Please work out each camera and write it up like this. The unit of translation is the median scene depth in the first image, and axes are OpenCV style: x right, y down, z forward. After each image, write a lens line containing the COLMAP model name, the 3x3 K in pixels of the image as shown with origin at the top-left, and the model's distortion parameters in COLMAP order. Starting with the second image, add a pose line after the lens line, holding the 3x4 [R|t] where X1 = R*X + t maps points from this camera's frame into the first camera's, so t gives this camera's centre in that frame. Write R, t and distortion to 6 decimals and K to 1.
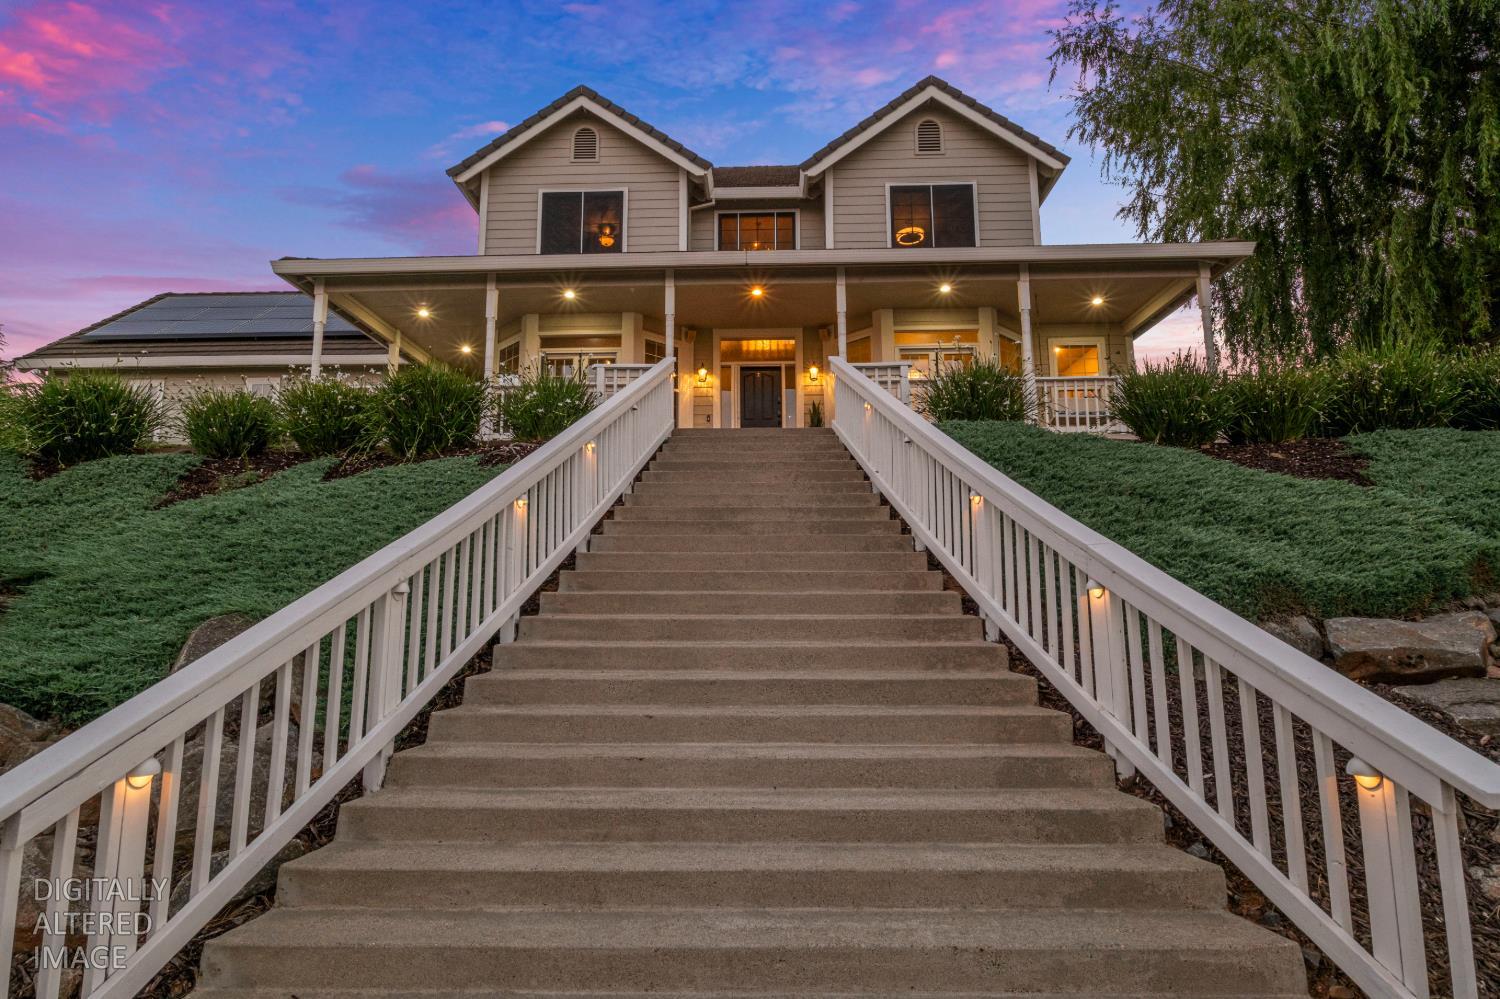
lens RADIAL K [[813.3, 0, 750.0], [0, 813.3, 499.5], [0, 0, 1]] dist [-0.001507, -0.000590]
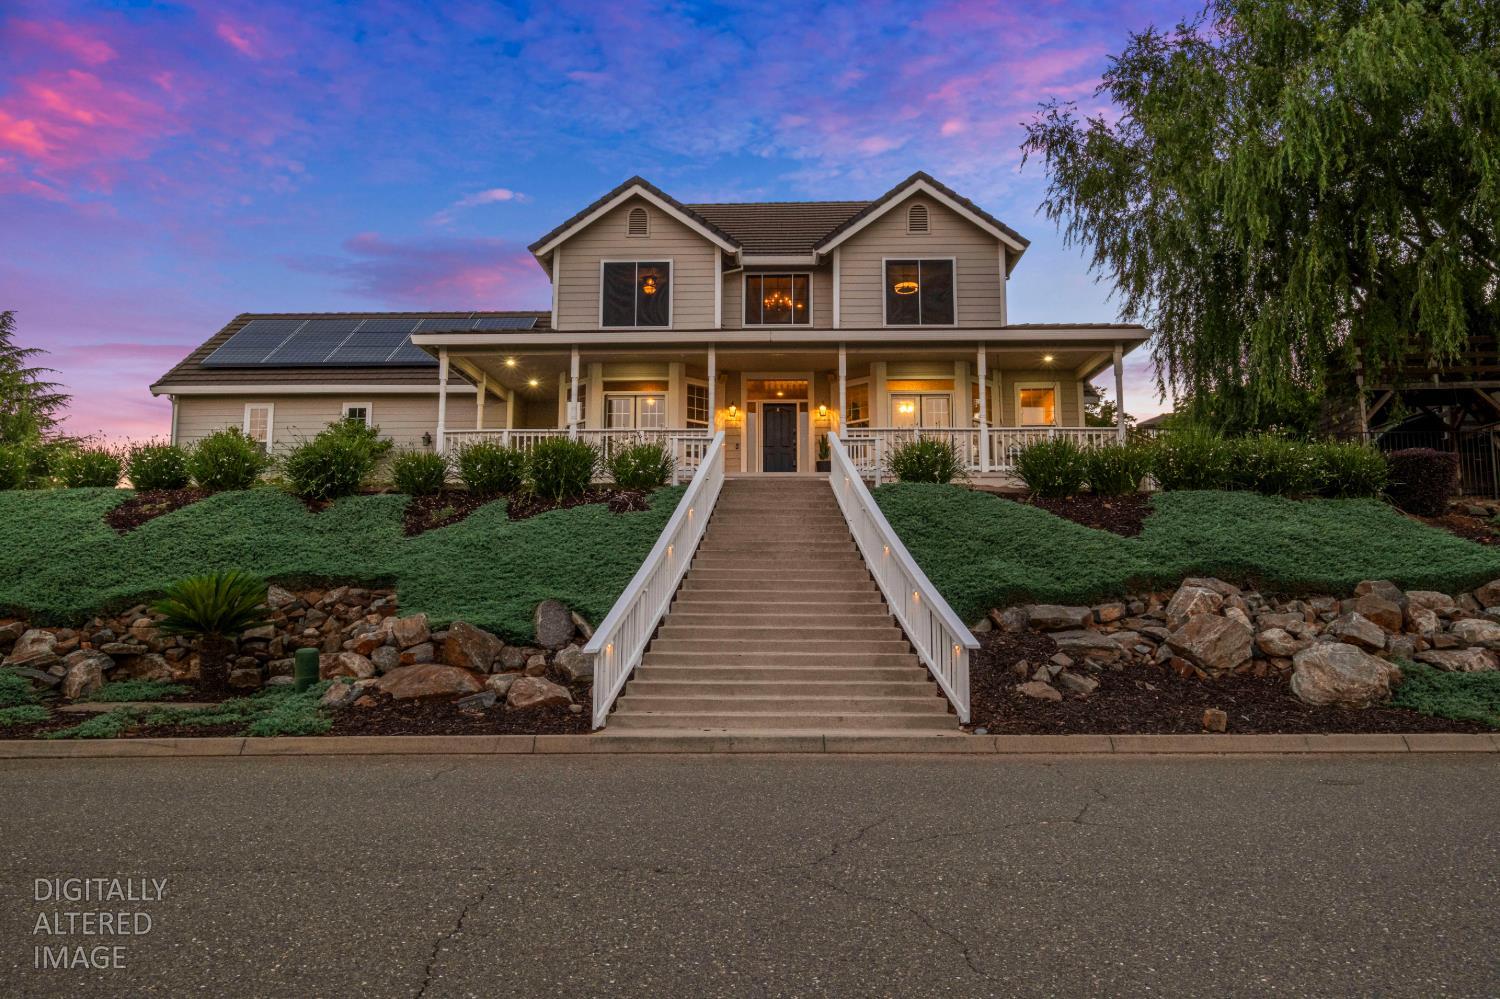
lens RADIAL K [[1027.8, 0, 750.0], [0, 1027.8, 499.5], [0, 0, 1]] dist [-0.021527, 0.001030]
pose [[0.999947, 0.007063, -0.007469, -0.019927], [-0.006809, 0.999416, 0.033479, -0.073789], [0.007702, -0.033427, 0.999412, -0.574482]]
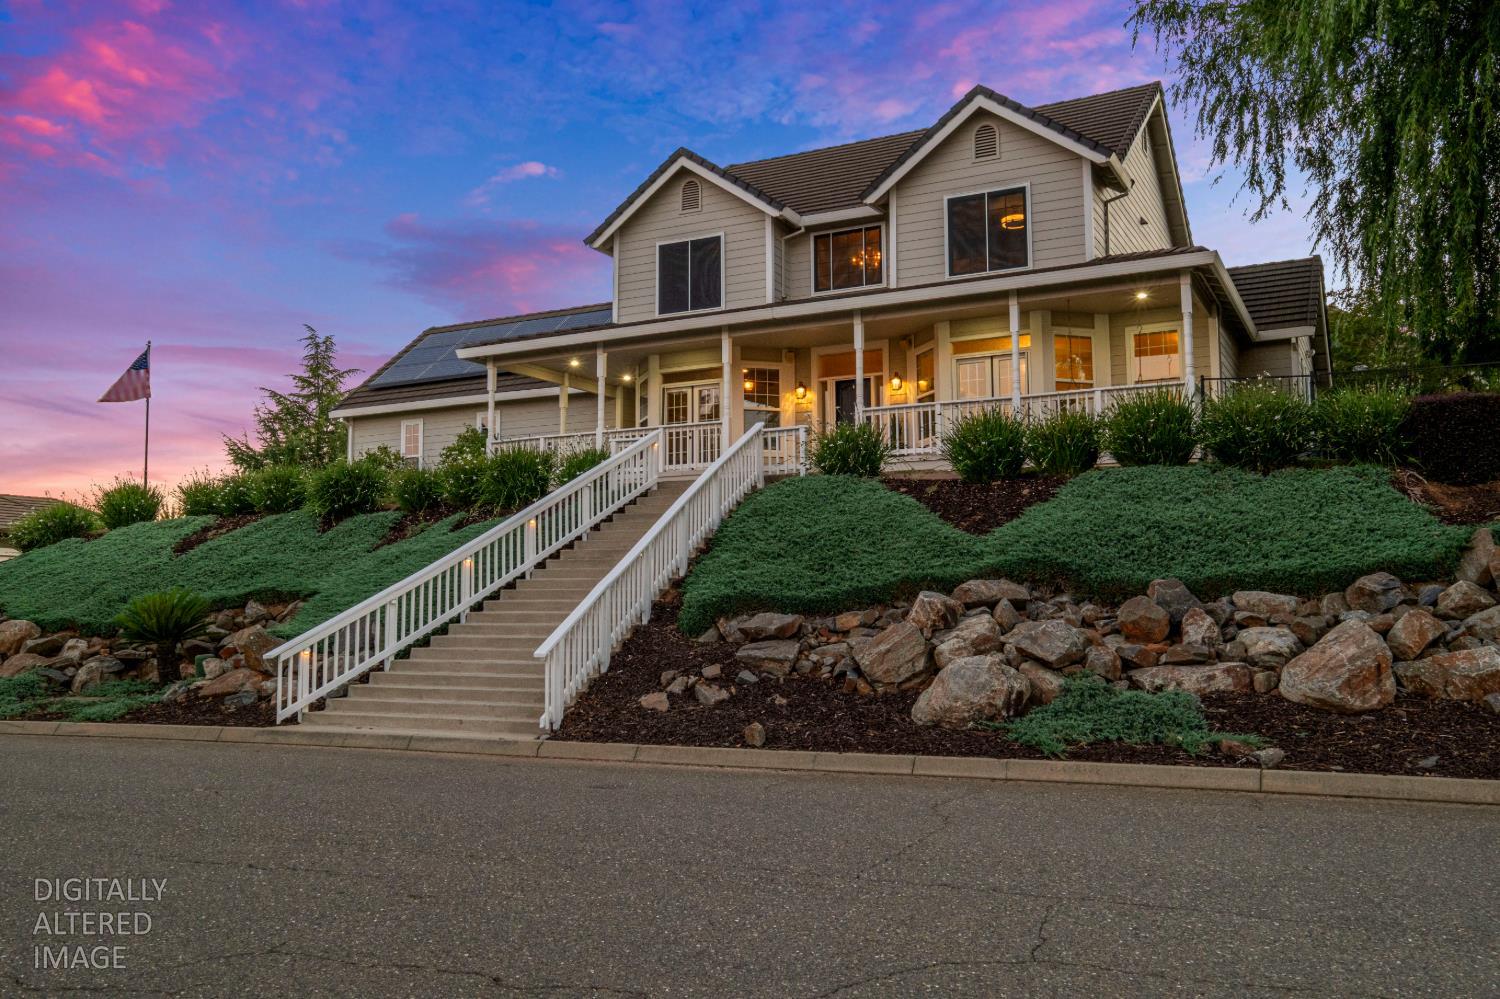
lens RADIAL K [[1305.7, 0, 750.0], [0, 1305.7, 499.5], [0, 0, 1]] dist [-0.048821, 0.008401]
pose [[0.893945, -0.040199, -0.446371, 0.672062], [0.062166, 0.997463, 0.034671, -0.079128], [0.443845, -0.058743, 0.894176, -0.608147]]
